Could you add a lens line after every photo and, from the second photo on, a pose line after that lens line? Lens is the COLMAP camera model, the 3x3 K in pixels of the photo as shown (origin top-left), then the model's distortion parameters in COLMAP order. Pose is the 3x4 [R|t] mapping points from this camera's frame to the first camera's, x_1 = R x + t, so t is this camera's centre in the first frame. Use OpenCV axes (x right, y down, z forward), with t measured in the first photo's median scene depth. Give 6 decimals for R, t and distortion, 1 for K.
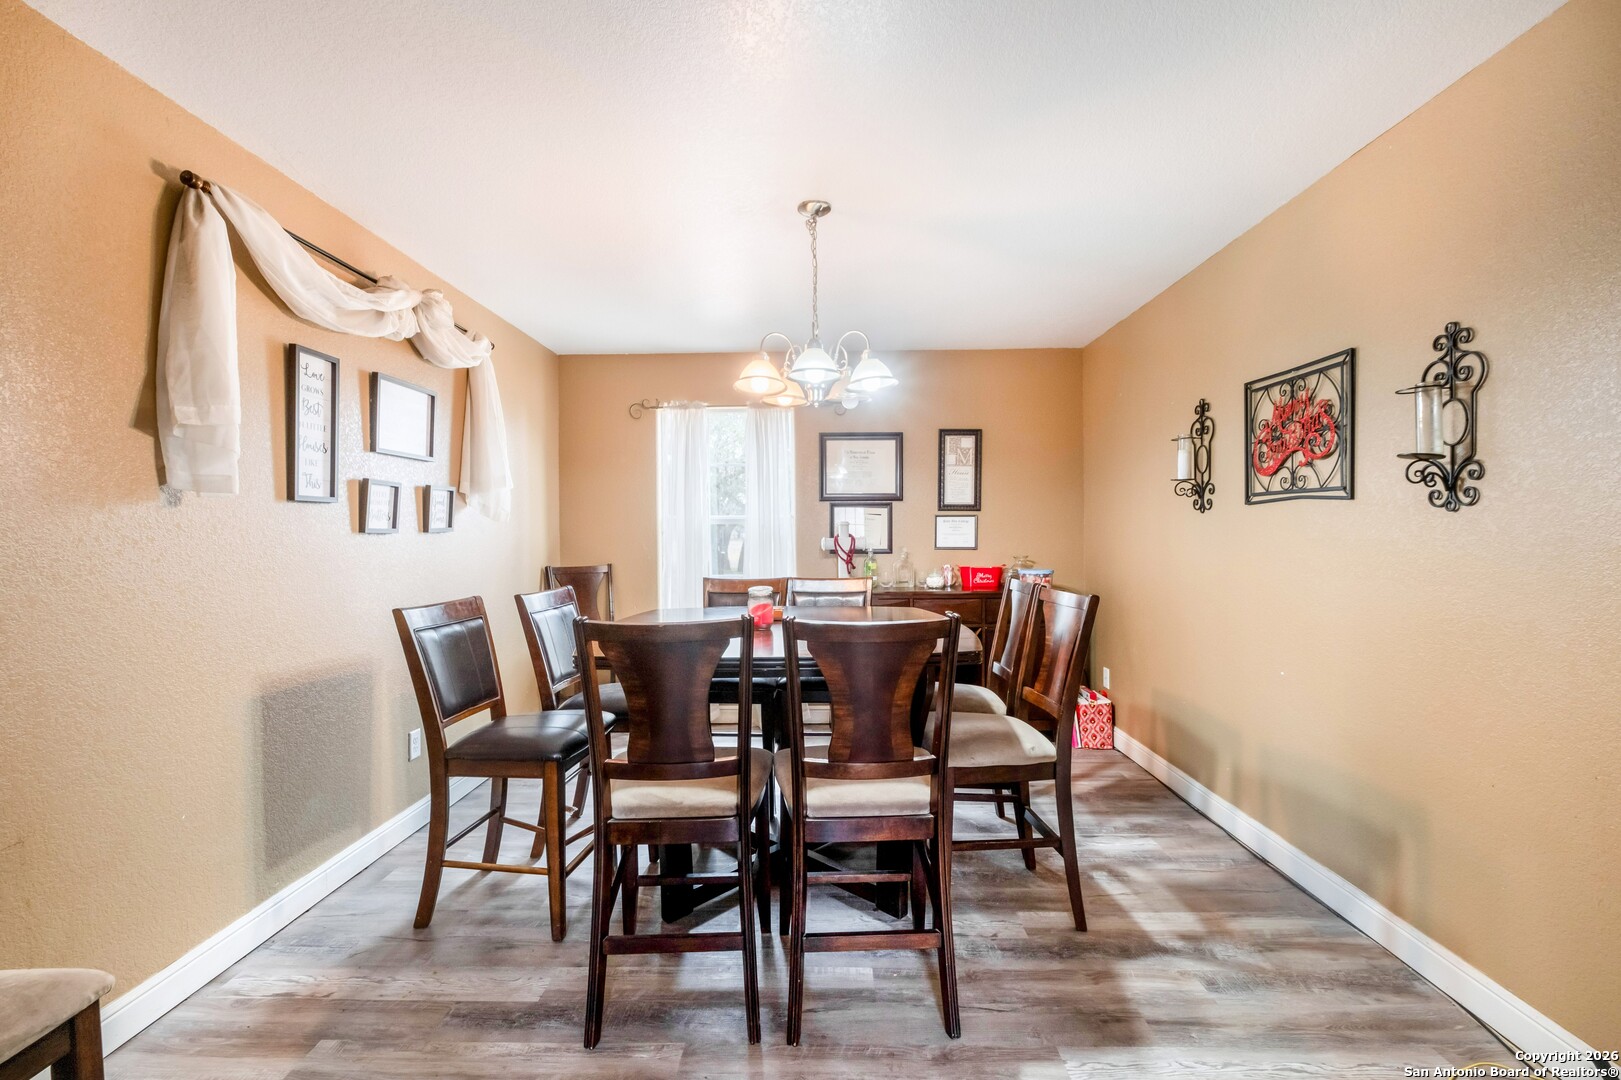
lens RADIAL K [[711.5, 0, 792.9], [0, 711.5, 535.3], [0, 0, 1]] dist [-0.002887, -0.000344]
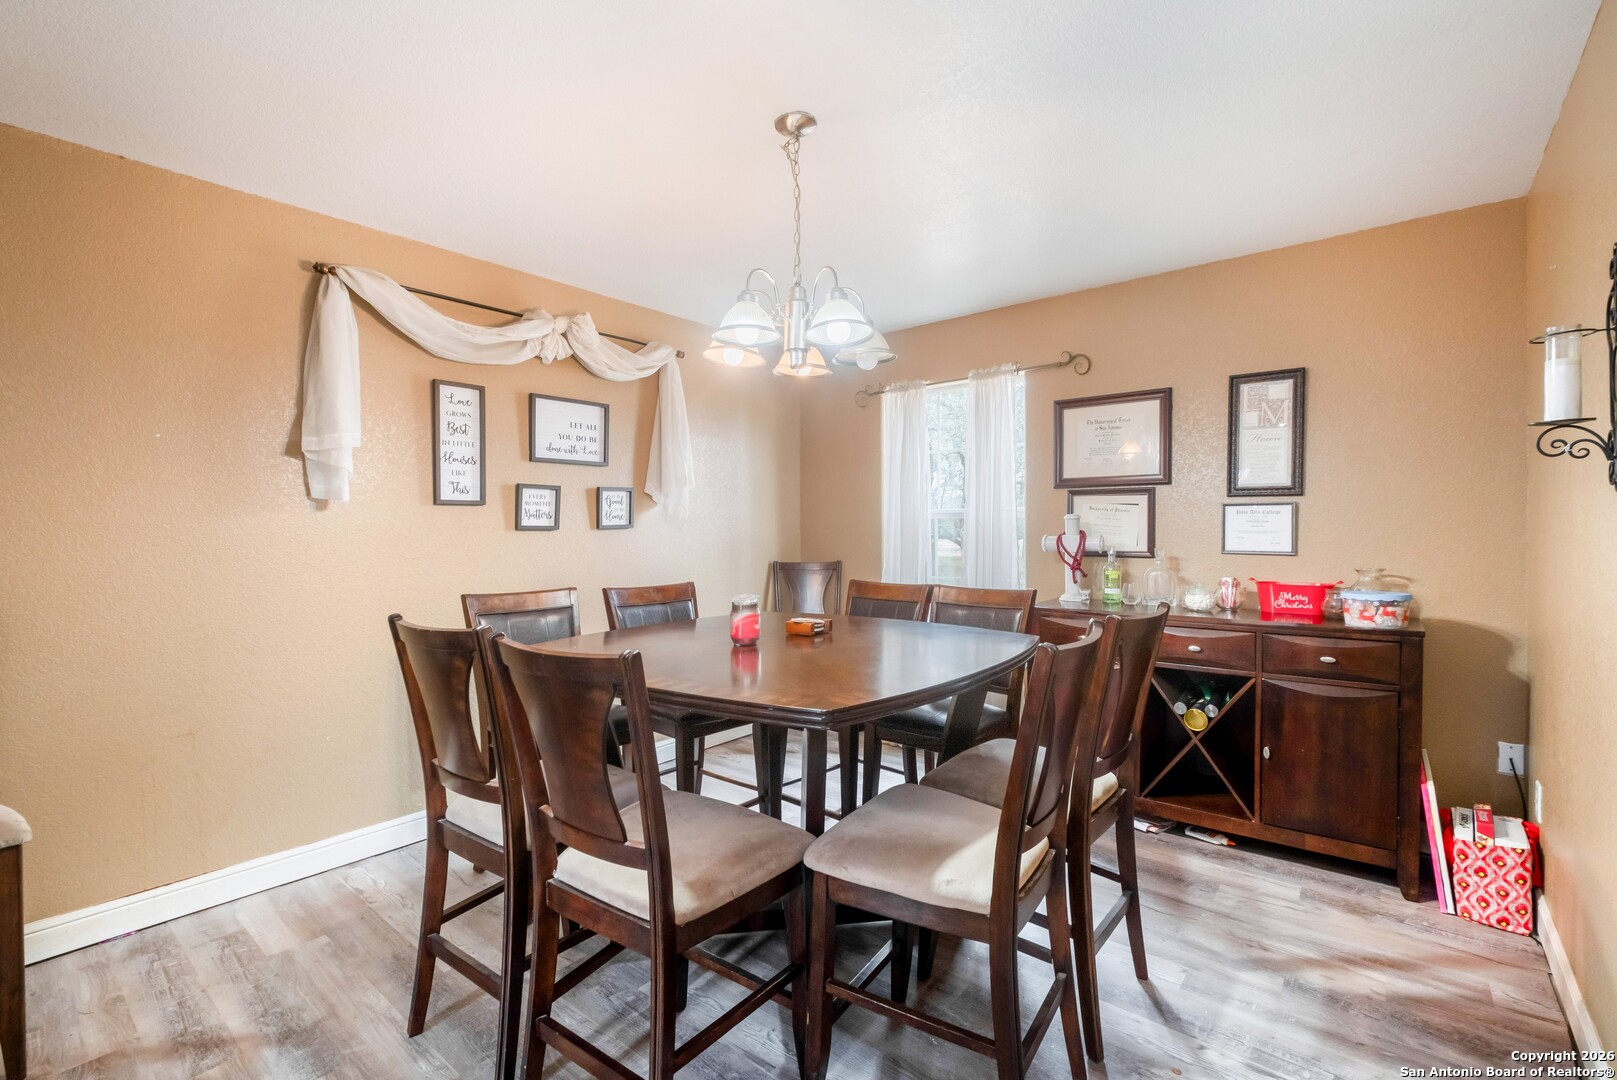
lens RADIAL K [[709.7, 0, 797.5], [0, 709.7, 539.1], [0, 0, 1]] dist [-0.002887, -0.000344]
pose [[0.784735, 0.010154, -0.619748, 0.314774], [-0.002058, 0.999903, 0.013776, -0.003054], [0.619828, -0.009535, 0.784680, 0.224765]]
